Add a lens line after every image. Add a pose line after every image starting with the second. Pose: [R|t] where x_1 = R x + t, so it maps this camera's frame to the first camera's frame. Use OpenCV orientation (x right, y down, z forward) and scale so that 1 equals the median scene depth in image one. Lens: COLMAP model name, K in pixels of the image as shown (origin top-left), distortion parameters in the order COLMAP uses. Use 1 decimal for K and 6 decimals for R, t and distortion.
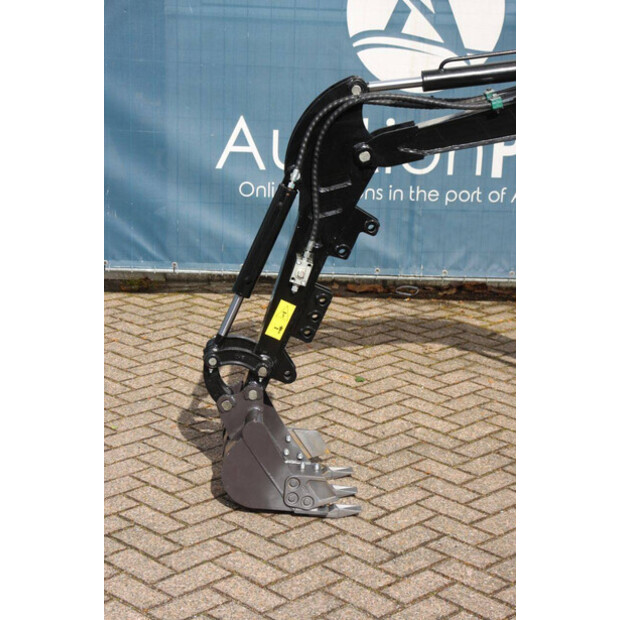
lens RADIAL K [[1465.9, 0, 322.0], [0, 1465.9, 316.2], [0, 0, 1]] dist [0.442975, 0.000000]
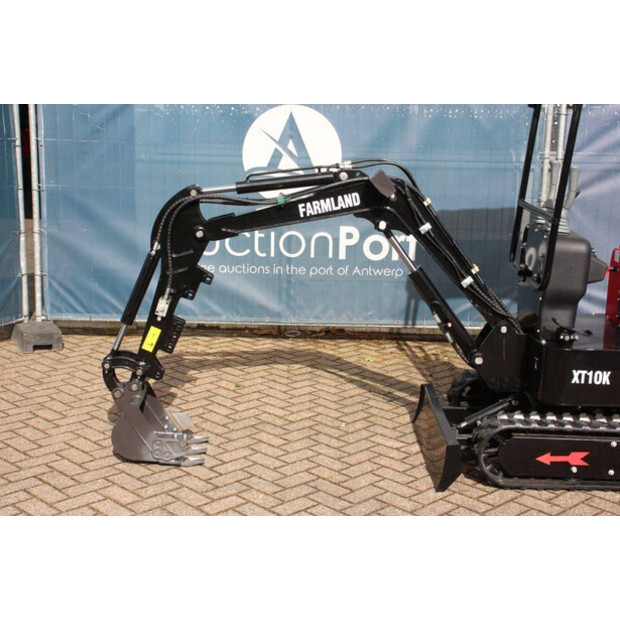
lens RADIAL K [[980.4, 0, 312.1], [0, 980.4, 309.6], [0, 0, 1]] dist [0.134280, 0.000000]
pose [[0.999575, -0.008789, -0.027812, 0.129967], [0.006907, 0.997725, -0.067060, 0.032297], [0.028338, 0.066840, 0.997361, -0.032168]]
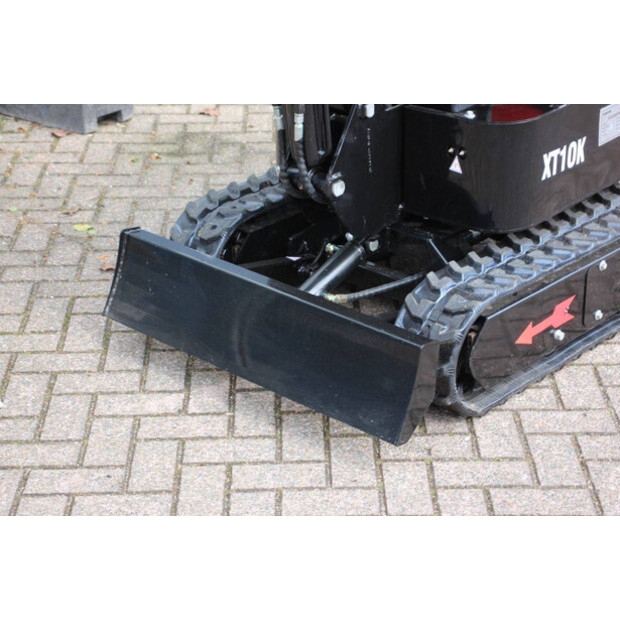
lens RADIAL K [[1465.9, 0, 309.9], [0, 1465.9, 309.8], [0, 0, 1]] dist [0.442975, 0.000000]
pose [[0.707776, -0.342220, 0.618012, -0.135829], [0.223596, 0.938375, 0.263547, -0.086868], [-0.670118, -0.048347, 0.740678, 0.351139]]
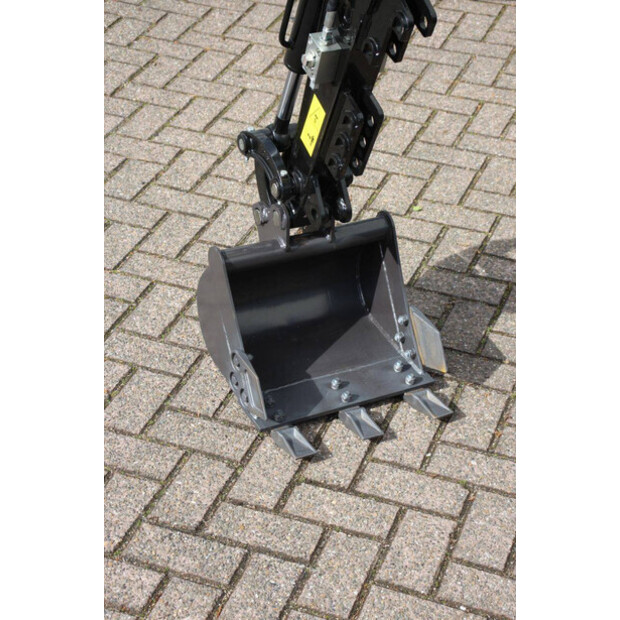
lens RADIAL K [[1465.9, 0, 309.2], [0, 1465.9, 309.2], [0, 0, 1]] dist [0.442975, 0.000000]
pose [[0.429224, 0.470296, -0.771095, 0.367261], [-0.279309, 0.881006, 0.381857, -0.125490], [0.858926, 0.051472, 0.509507, 0.518262]]
